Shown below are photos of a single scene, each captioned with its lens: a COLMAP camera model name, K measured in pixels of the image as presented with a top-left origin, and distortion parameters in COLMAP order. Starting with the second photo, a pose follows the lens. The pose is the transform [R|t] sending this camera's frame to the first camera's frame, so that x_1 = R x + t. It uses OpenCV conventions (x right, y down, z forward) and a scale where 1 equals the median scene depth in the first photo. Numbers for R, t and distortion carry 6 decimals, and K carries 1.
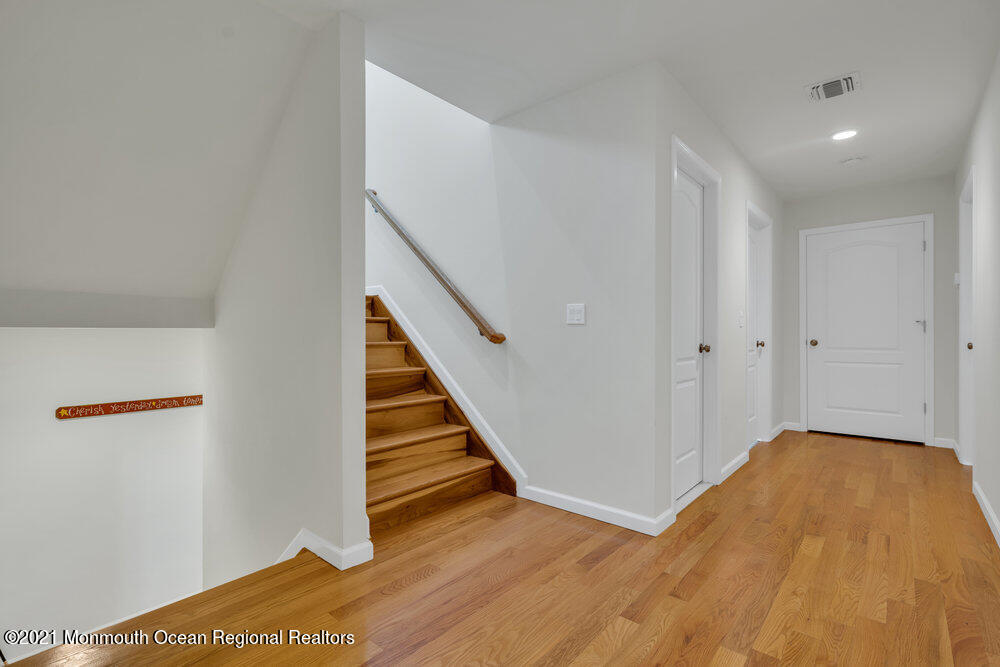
lens RADIAL K [[458.2, 0, 504.2], [0, 458.2, 333.7], [0, 0, 1]] dist [-0.000085, 0.000572]
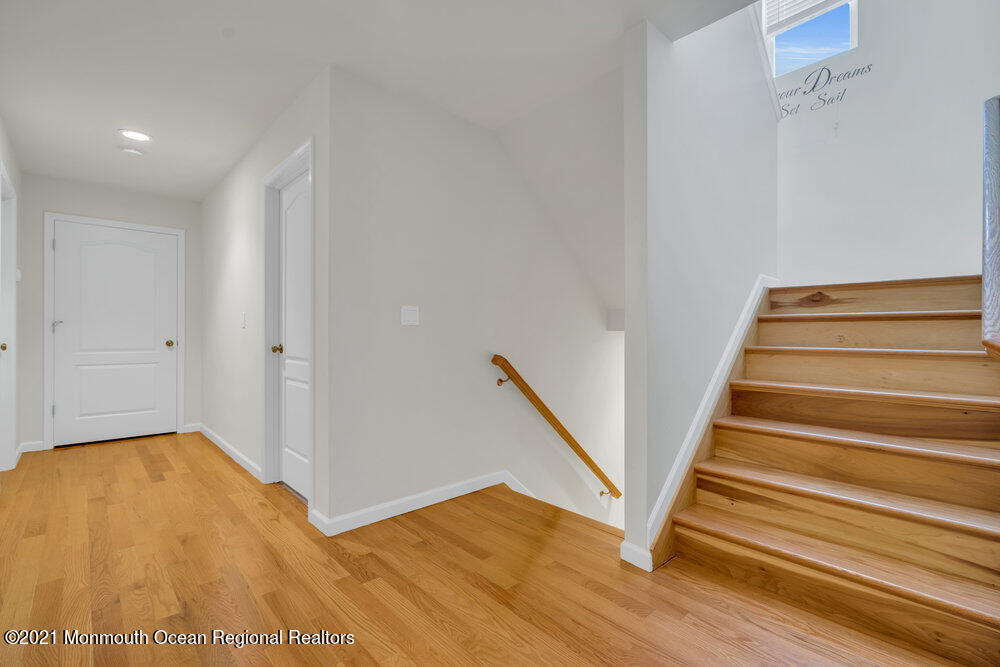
lens RADIAL K [[458.2, 0, 504.4], [0, 458.2, 332.3], [0, 0, 1]] dist [-0.000085, 0.000572]
pose [[-0.102415, -0.002547, -0.994739, 0.527257], [-0.004648, 0.999987, -0.002082, -0.002286], [0.994731, 0.004410, -0.102425, 0.607121]]
